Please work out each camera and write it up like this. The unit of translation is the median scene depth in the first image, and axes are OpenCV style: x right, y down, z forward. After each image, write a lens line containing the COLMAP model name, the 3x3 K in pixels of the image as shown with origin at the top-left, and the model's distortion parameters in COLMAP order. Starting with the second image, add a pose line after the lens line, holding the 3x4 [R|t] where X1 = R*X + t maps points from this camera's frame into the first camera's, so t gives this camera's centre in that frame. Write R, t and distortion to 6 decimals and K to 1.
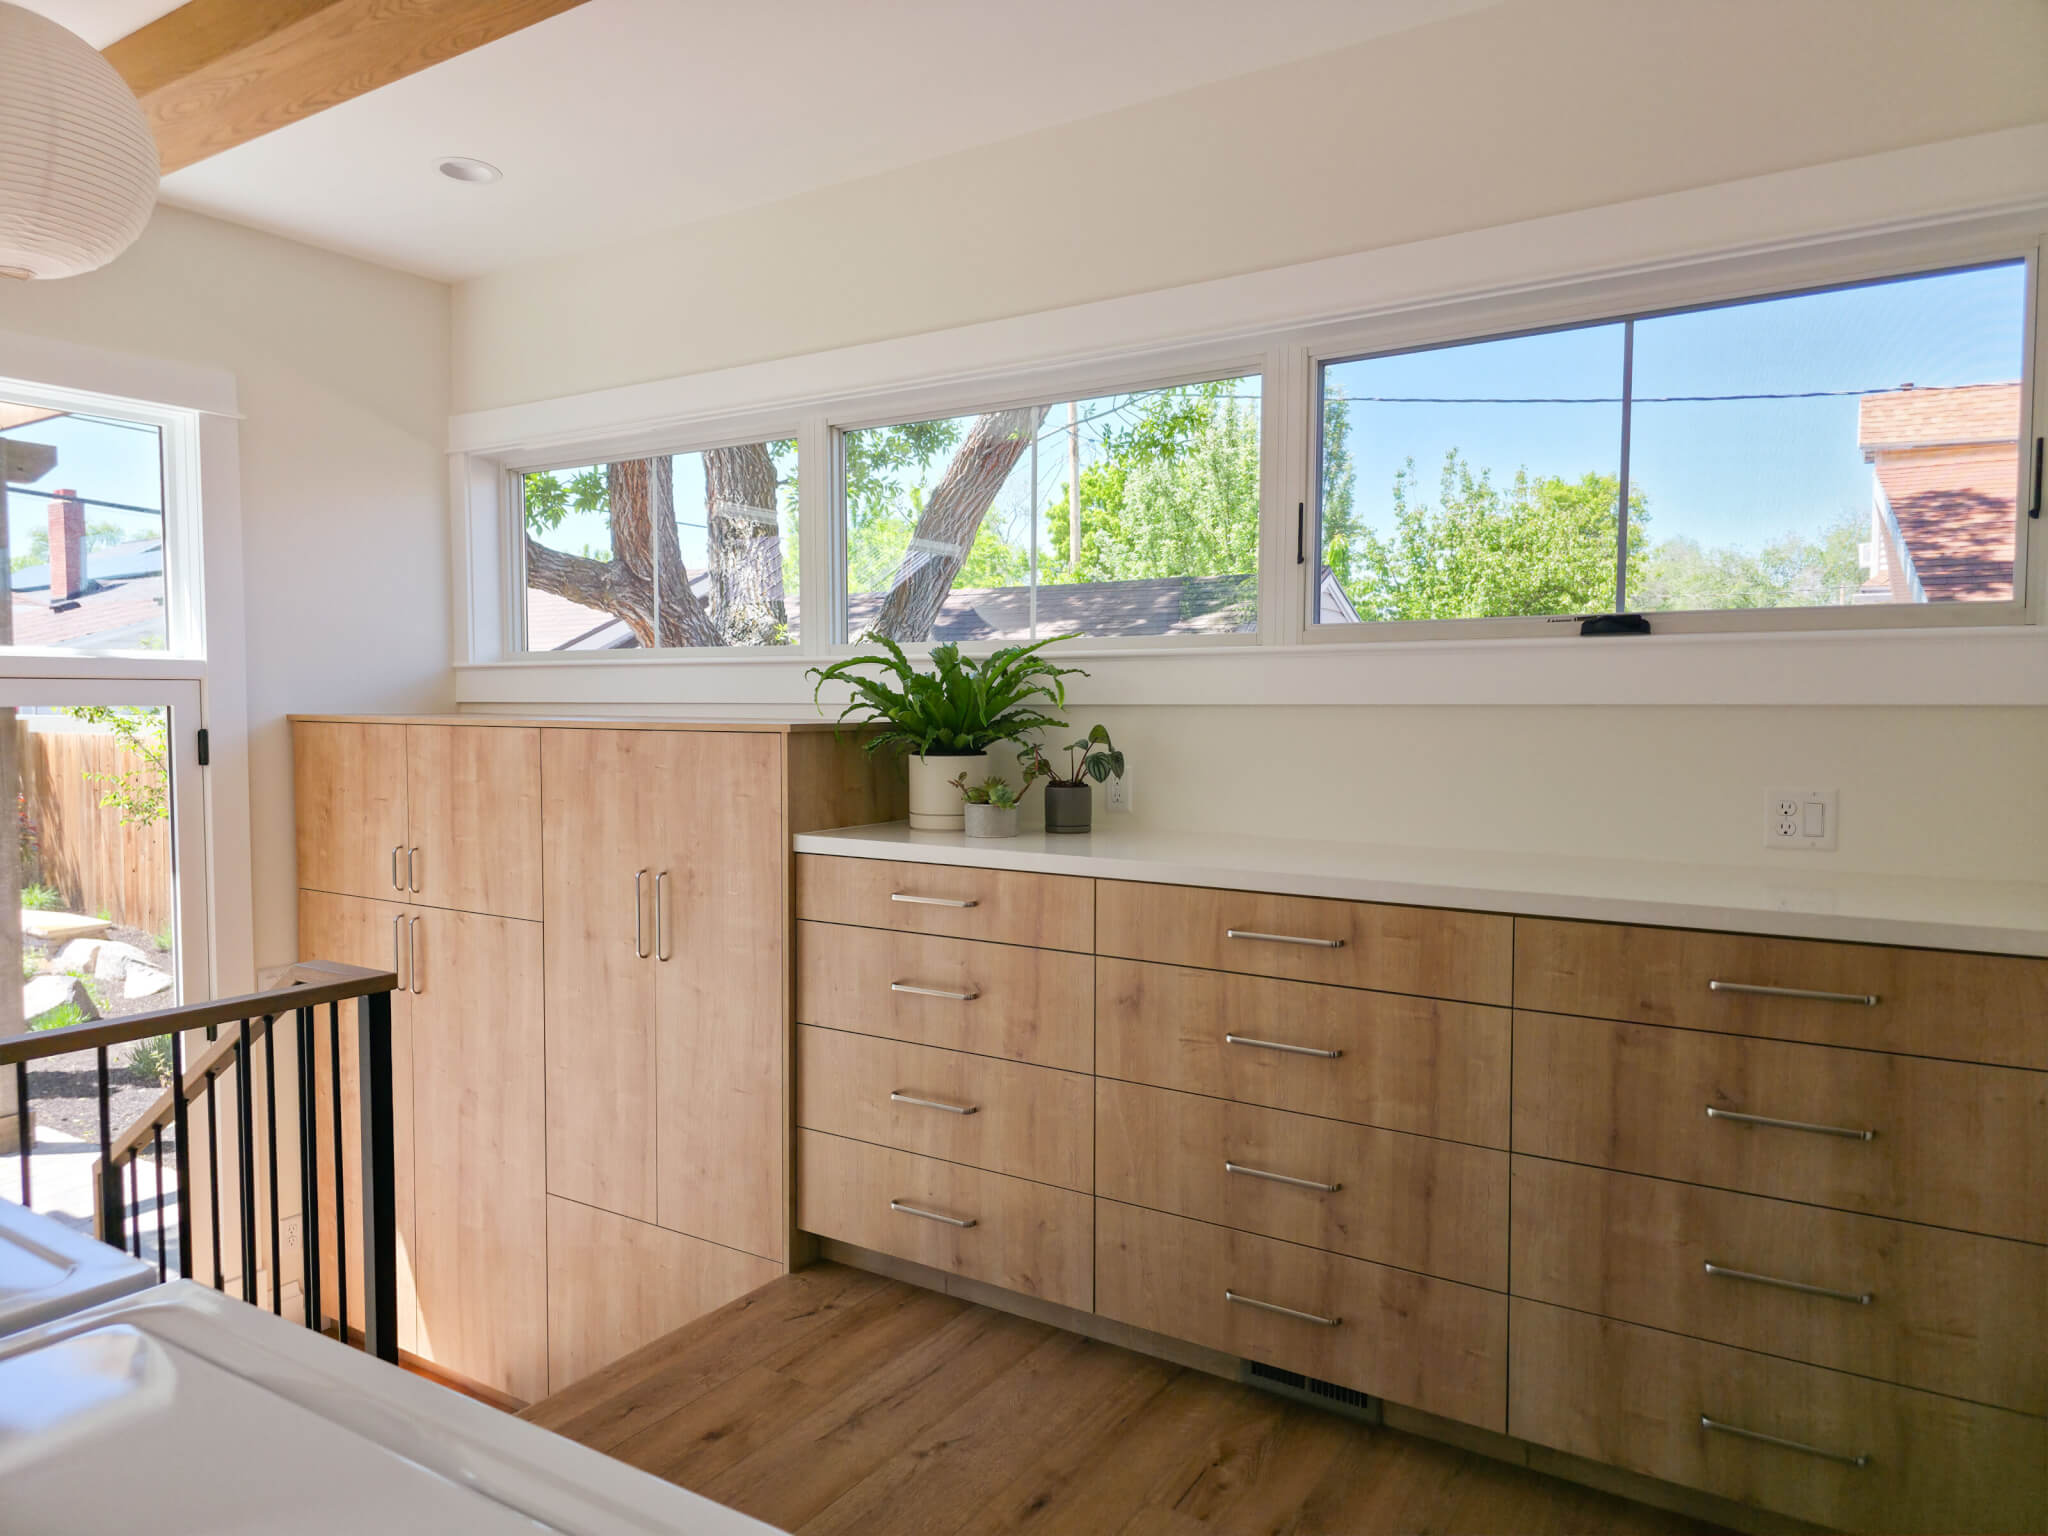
lens RADIAL K [[1387.9, 0, 1012.0], [0, 1387.9, 763.4], [0, 0, 1]] dist [0.031025, -0.015523]
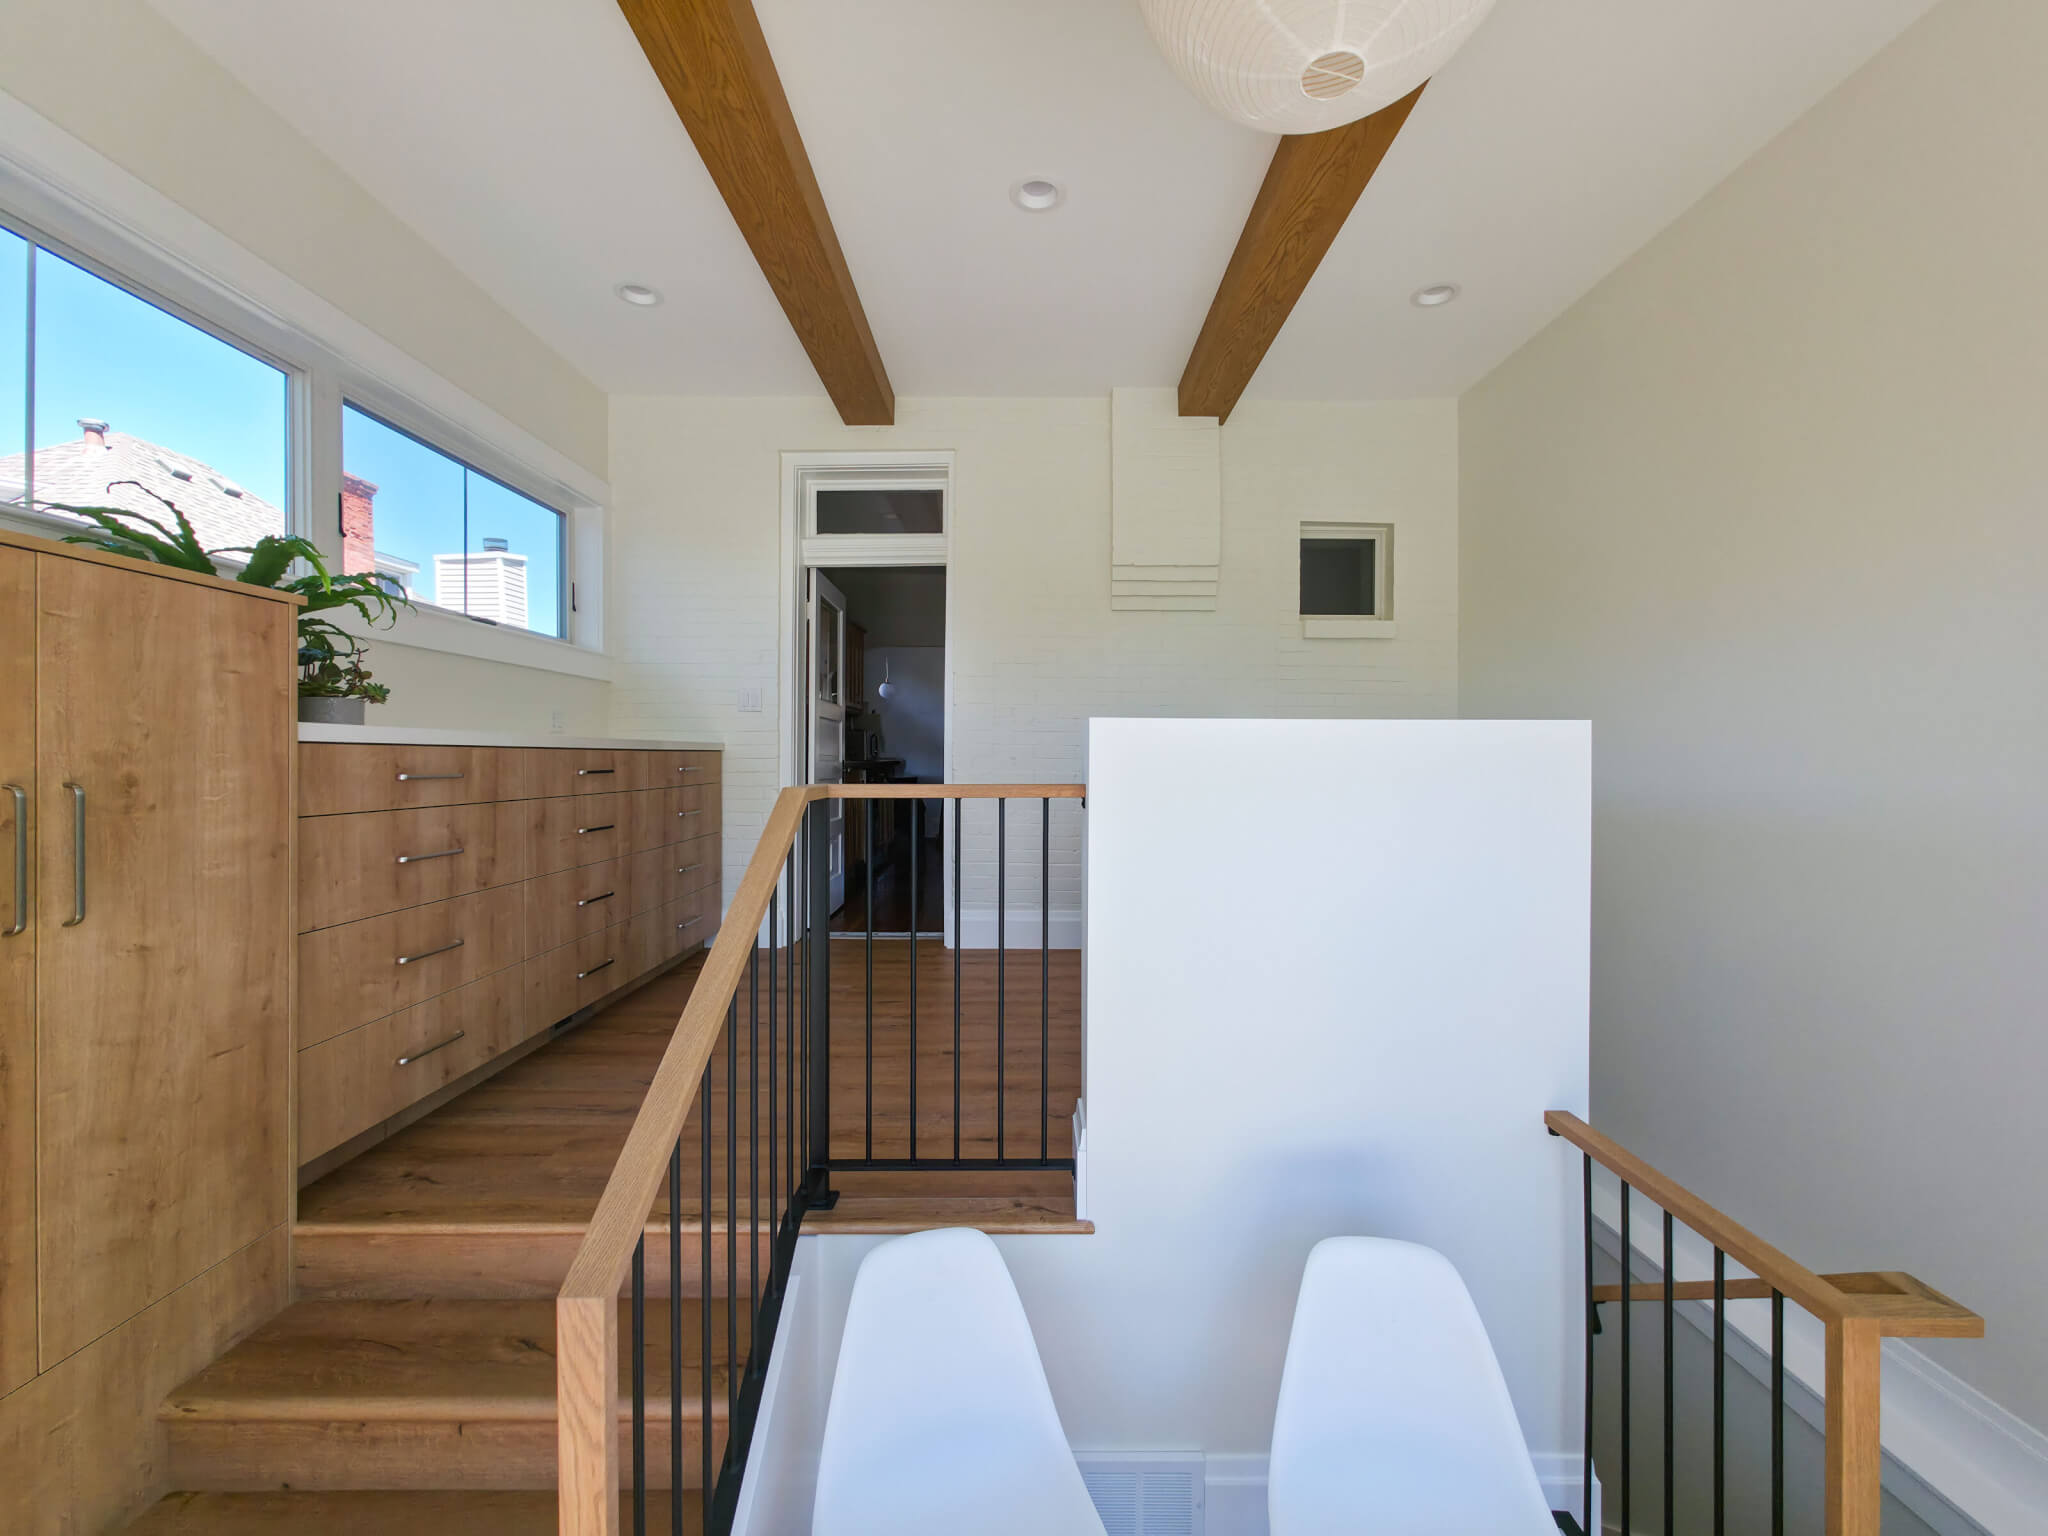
lens RADIAL K [[845.5, 0, 1025.1], [0, 845.5, 762.8], [0, 0, 1]] dist [0.008822, 0.000382]
pose [[-0.554660, -0.007303, 0.832045, -0.821587], [0.032903, 0.998987, 0.030702, 0.072245], [-0.831426, 0.044406, -0.553857, 0.865960]]
